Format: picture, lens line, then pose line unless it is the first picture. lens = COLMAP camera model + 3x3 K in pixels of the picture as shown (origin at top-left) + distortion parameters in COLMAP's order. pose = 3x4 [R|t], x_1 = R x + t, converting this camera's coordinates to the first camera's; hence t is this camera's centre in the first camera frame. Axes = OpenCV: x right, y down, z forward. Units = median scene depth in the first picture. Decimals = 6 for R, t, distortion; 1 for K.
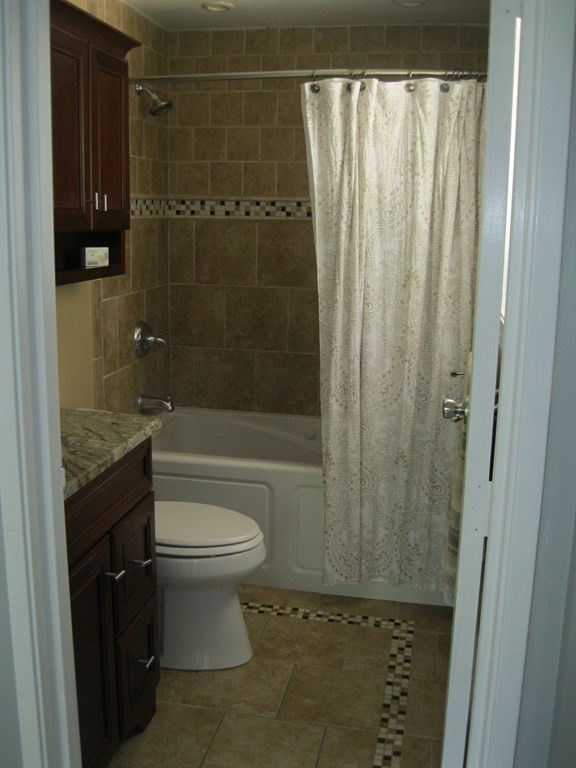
lens RADIAL K [[782.2, 0, 281.4], [0, 782.2, 379.0], [0, 0, 1]] dist [-0.091369, 0.000000]
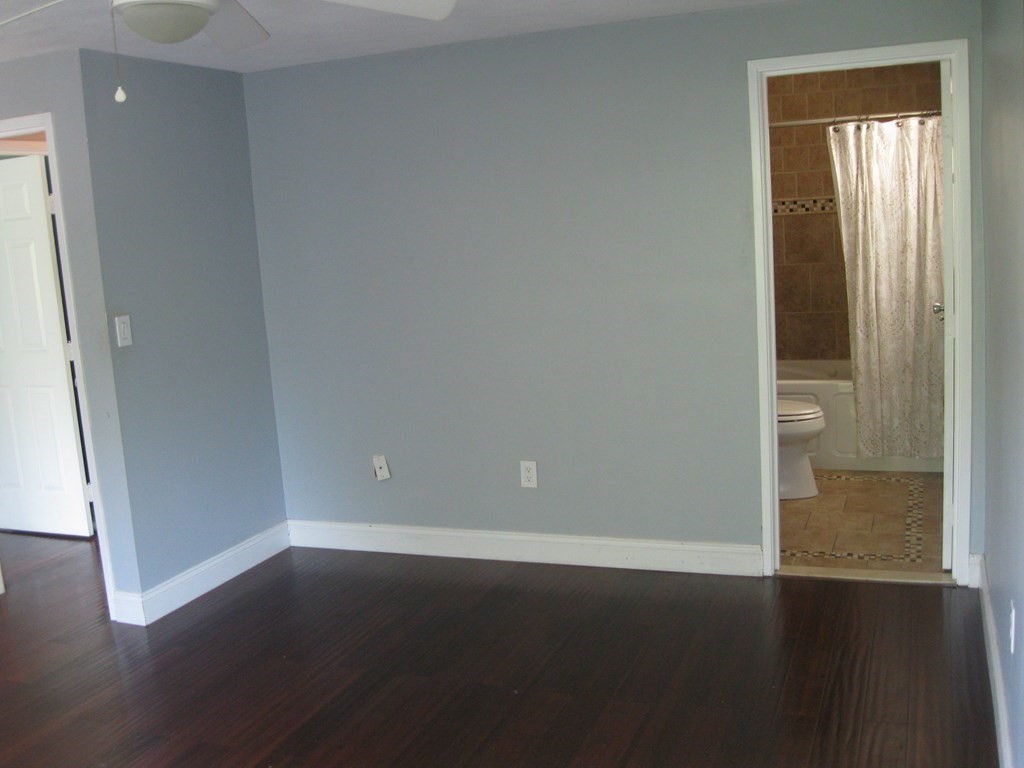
lens RADIAL K [[1042.9, 0, 519.1], [0, 1042.9, 392.6], [0, 0, 1]] dist [-0.091369, 0.000000]
pose [[0.983079, -0.051936, -0.175664, -0.240036], [0.046351, 0.998285, -0.035749, 0.190932], [0.177219, 0.027002, 0.983801, -1.099393]]
